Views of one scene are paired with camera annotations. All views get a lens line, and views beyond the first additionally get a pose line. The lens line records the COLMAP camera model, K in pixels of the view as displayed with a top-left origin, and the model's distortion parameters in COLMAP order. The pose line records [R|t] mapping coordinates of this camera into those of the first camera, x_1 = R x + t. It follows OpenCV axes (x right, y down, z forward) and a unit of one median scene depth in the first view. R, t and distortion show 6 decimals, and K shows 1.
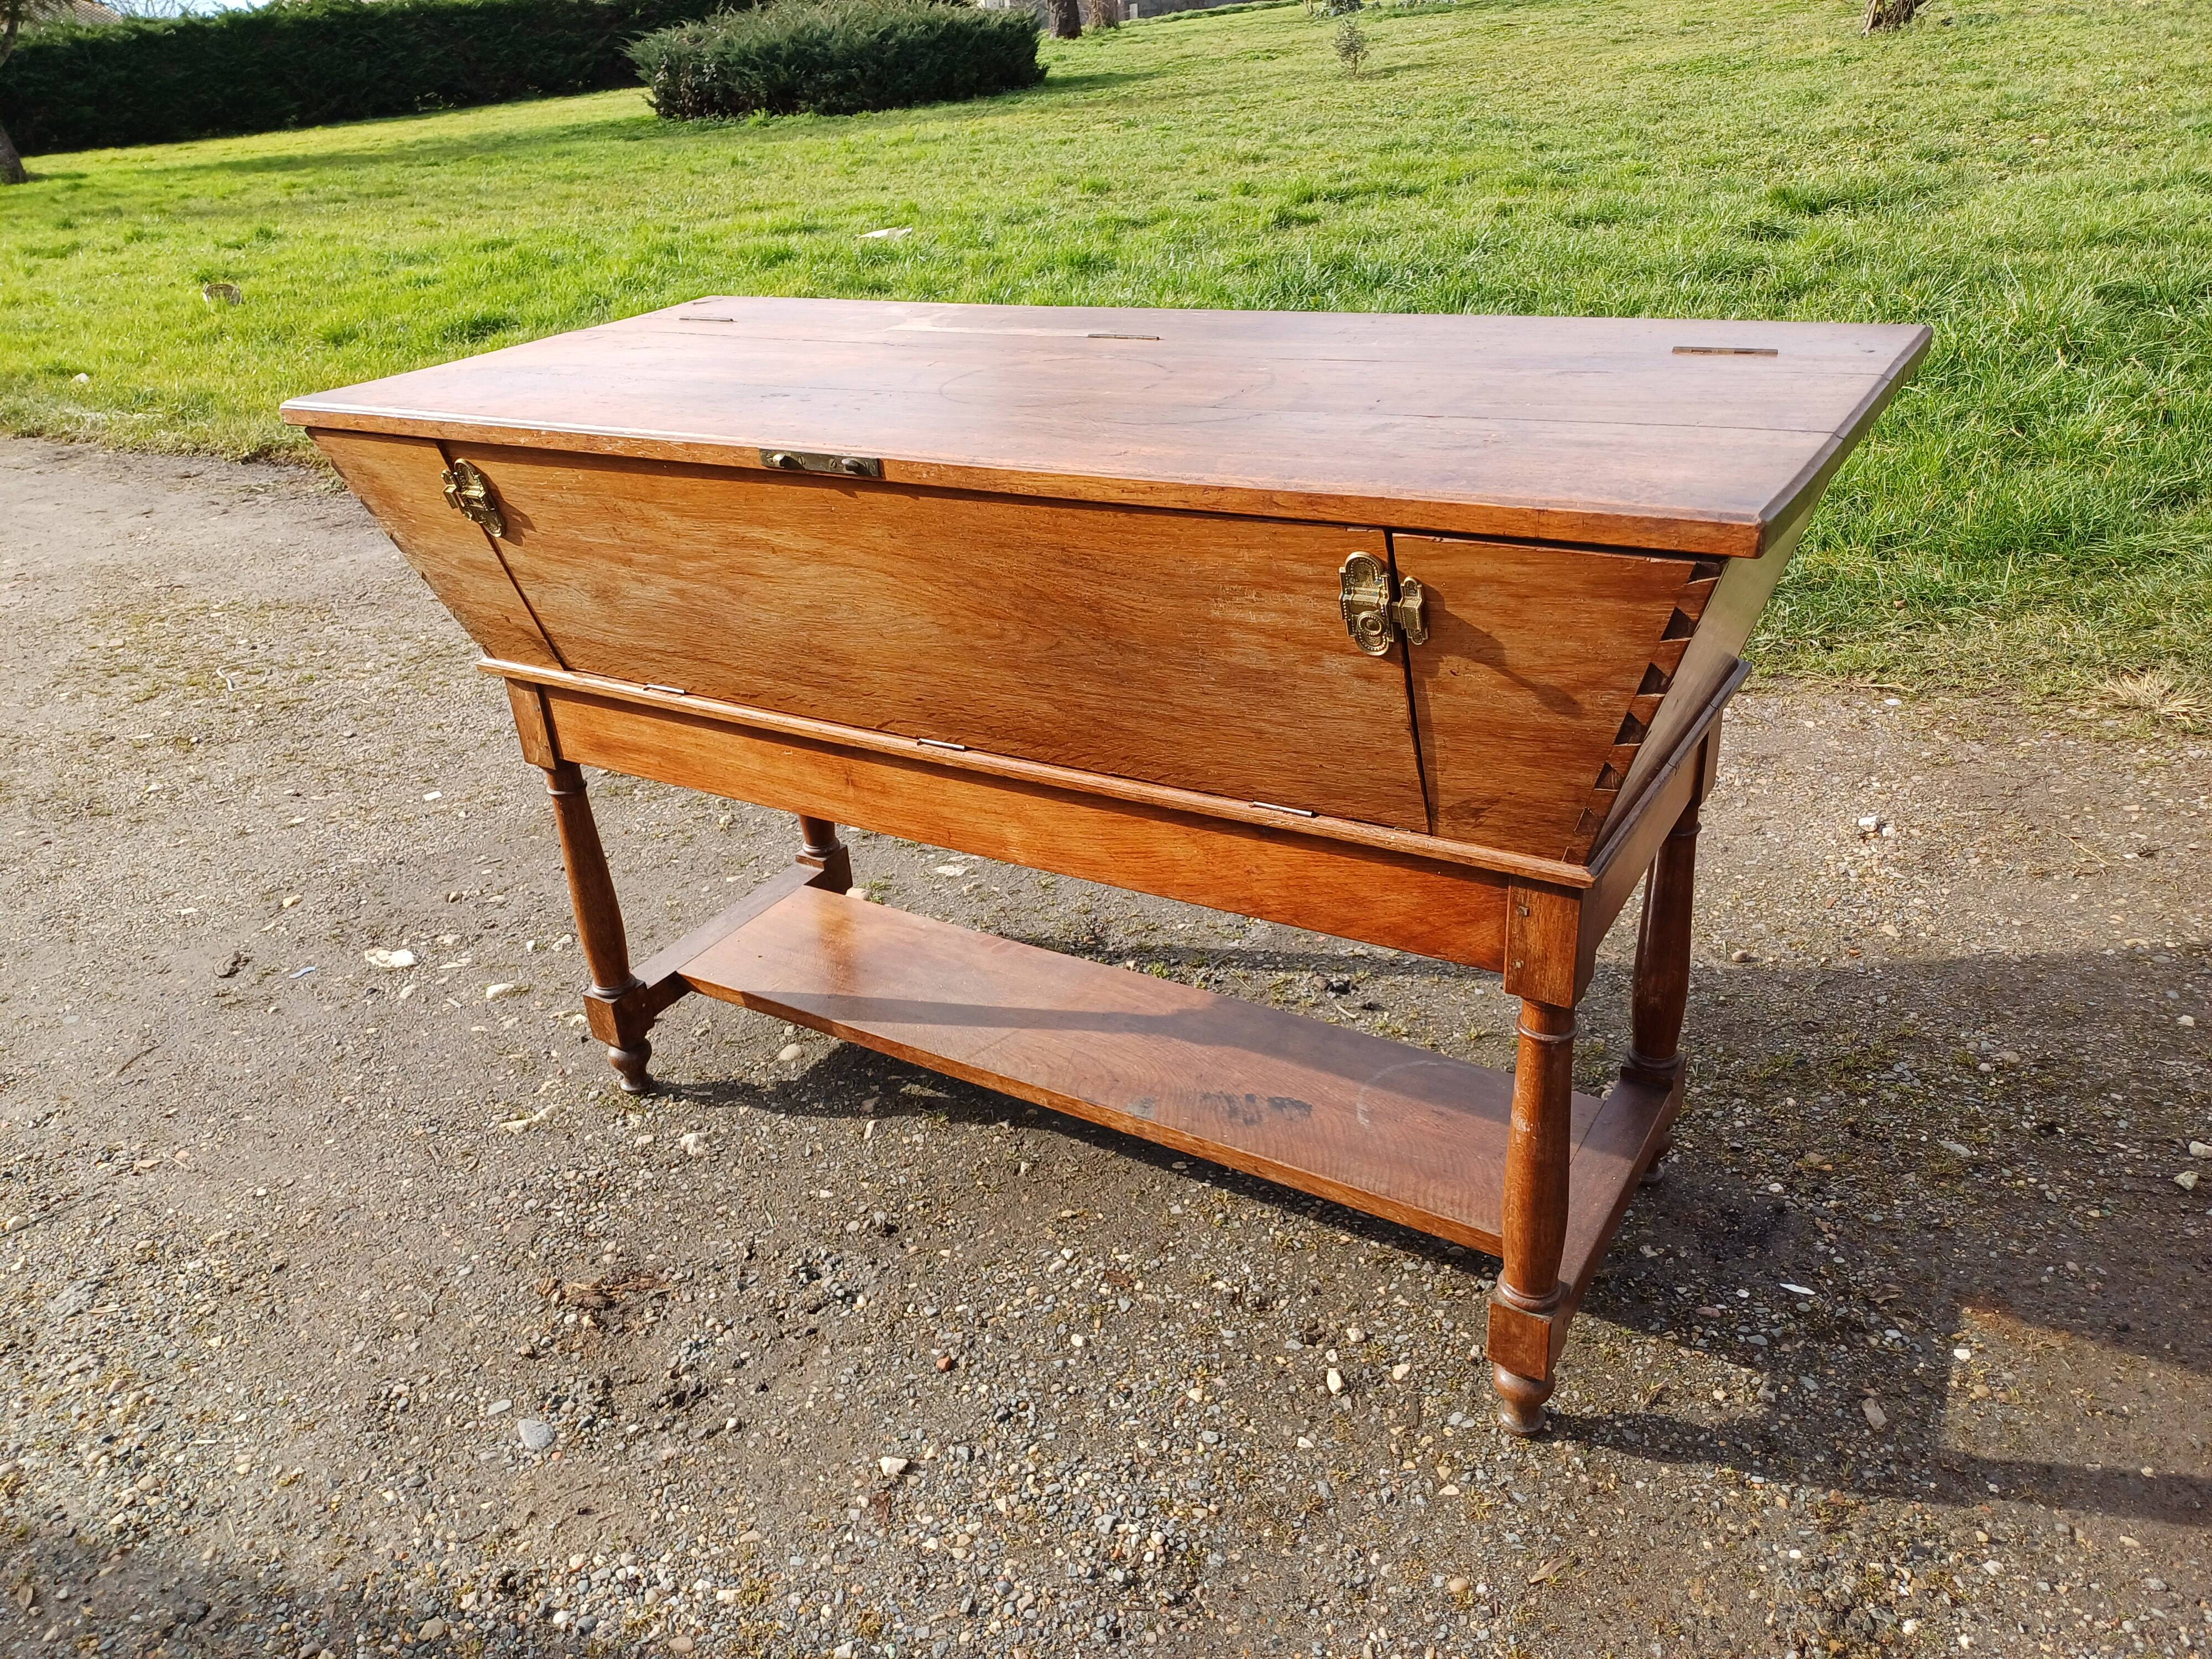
lens RADIAL K [[1608.4, 0, 1065.4], [0, 1608.4, 861.7], [0, 0, 1]] dist [0.051444, -0.041750]
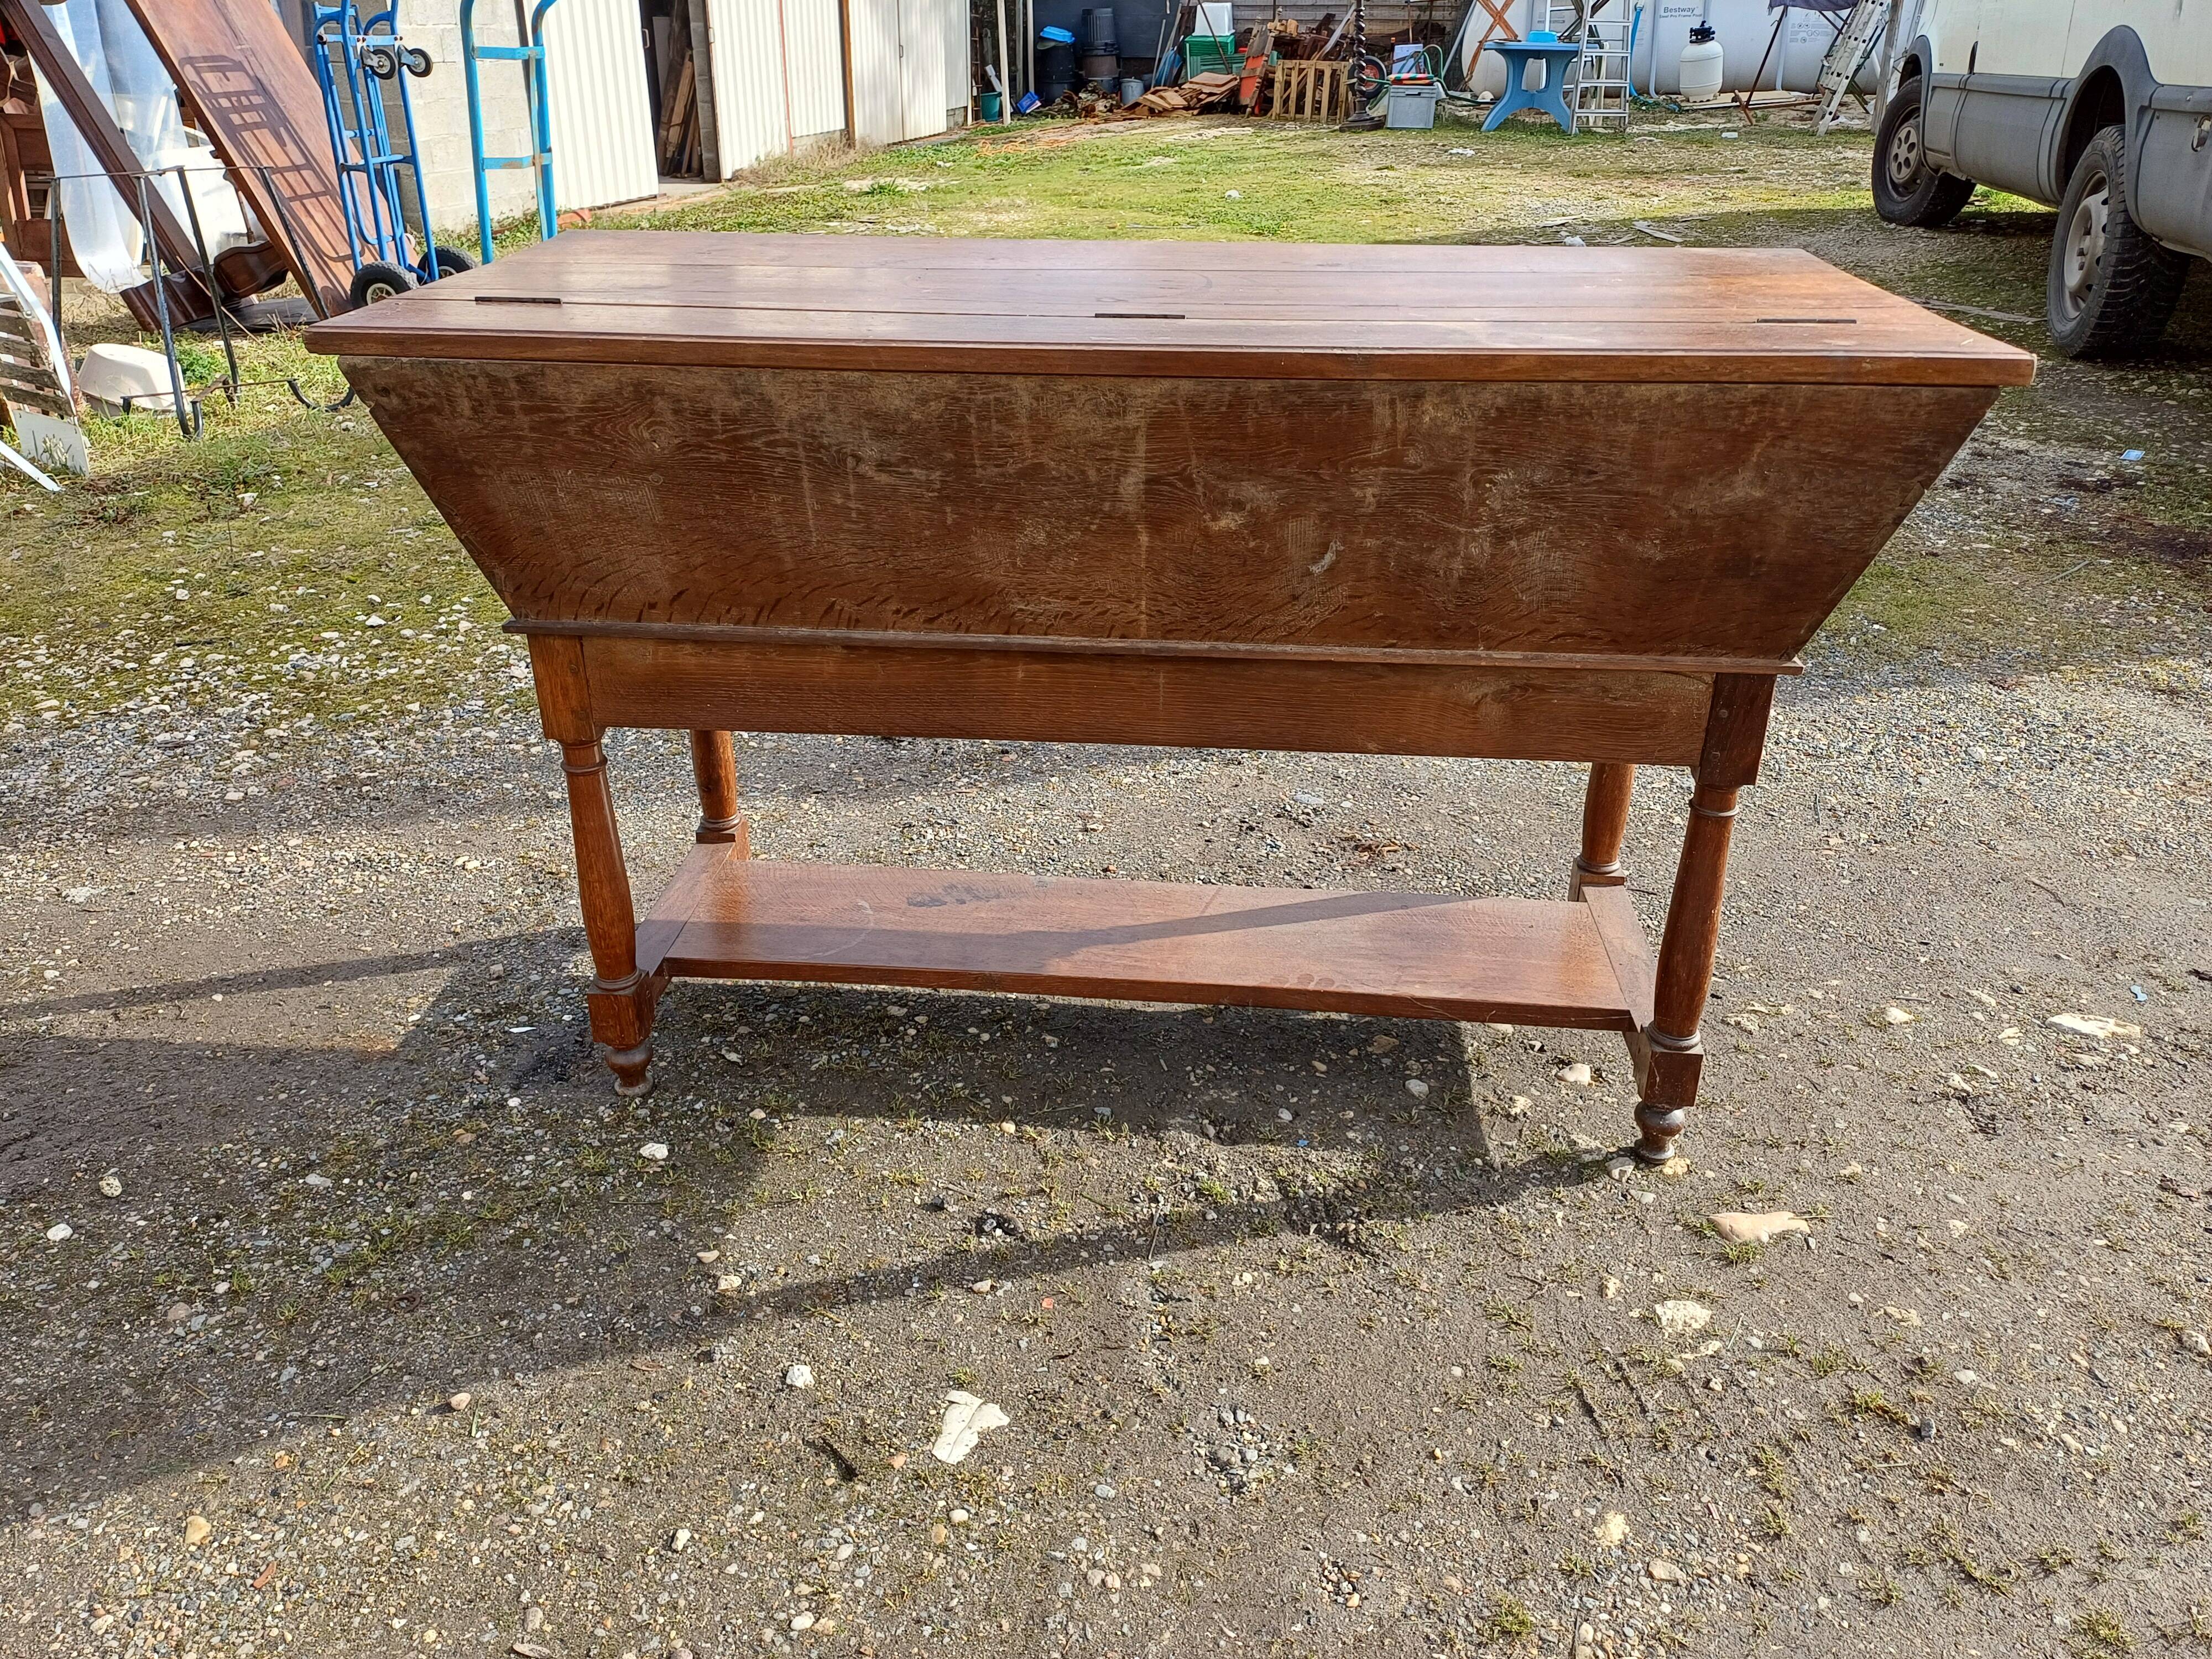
lens RADIAL K [[1607.5, 0, 1091.7], [0, 1607.5, 858.8], [0, 0, 1]] dist [0.051069, -0.039847]
pose [[-0.883031, 0.285344, -0.372605, 0.513041], [-0.154982, 0.572100, 0.805408, -0.923655], [0.442985, 0.768948, -0.460959, 1.743673]]
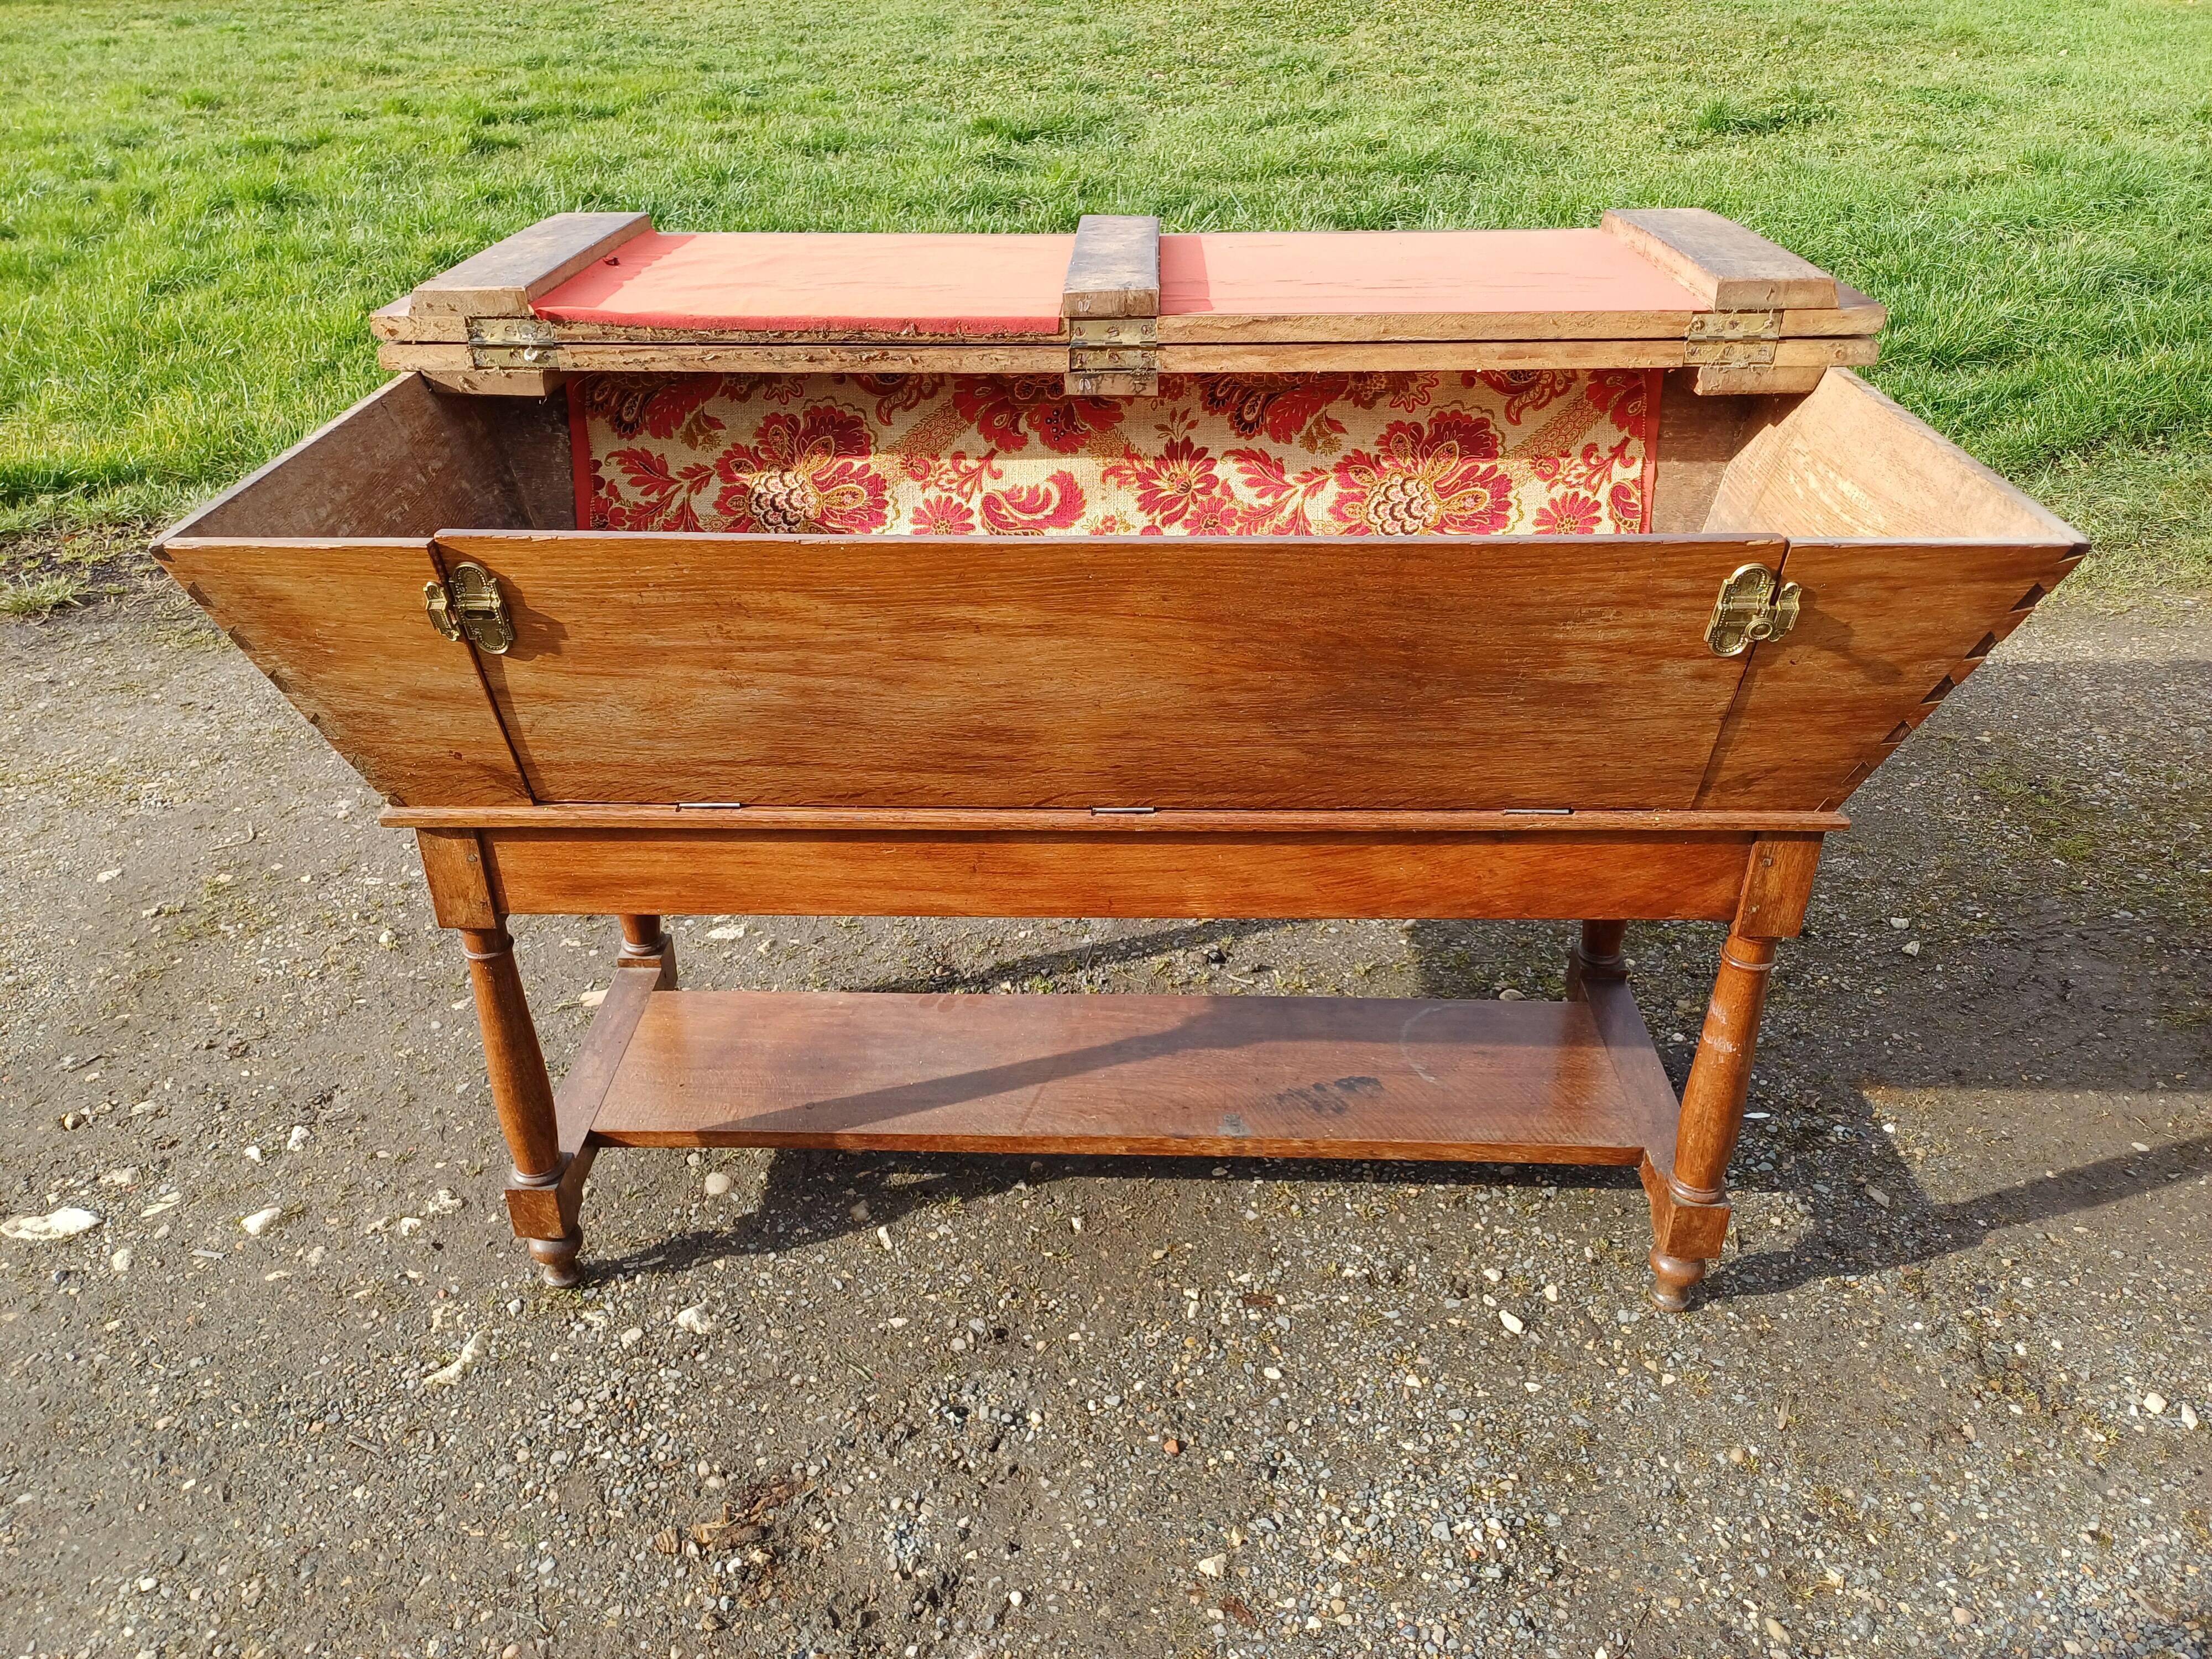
lens RADIAL K [[1631.8, 0, 1076.3], [0, 1631.8, 850.3], [0, 0, 1]] dist [0.021396, 0.008267]
pose [[0.860949, -0.209399, 0.463592, -0.519802], [0.191624, 0.977715, 0.085752, -0.132119], [-0.471218, 0.015007, 0.881889, 0.178466]]
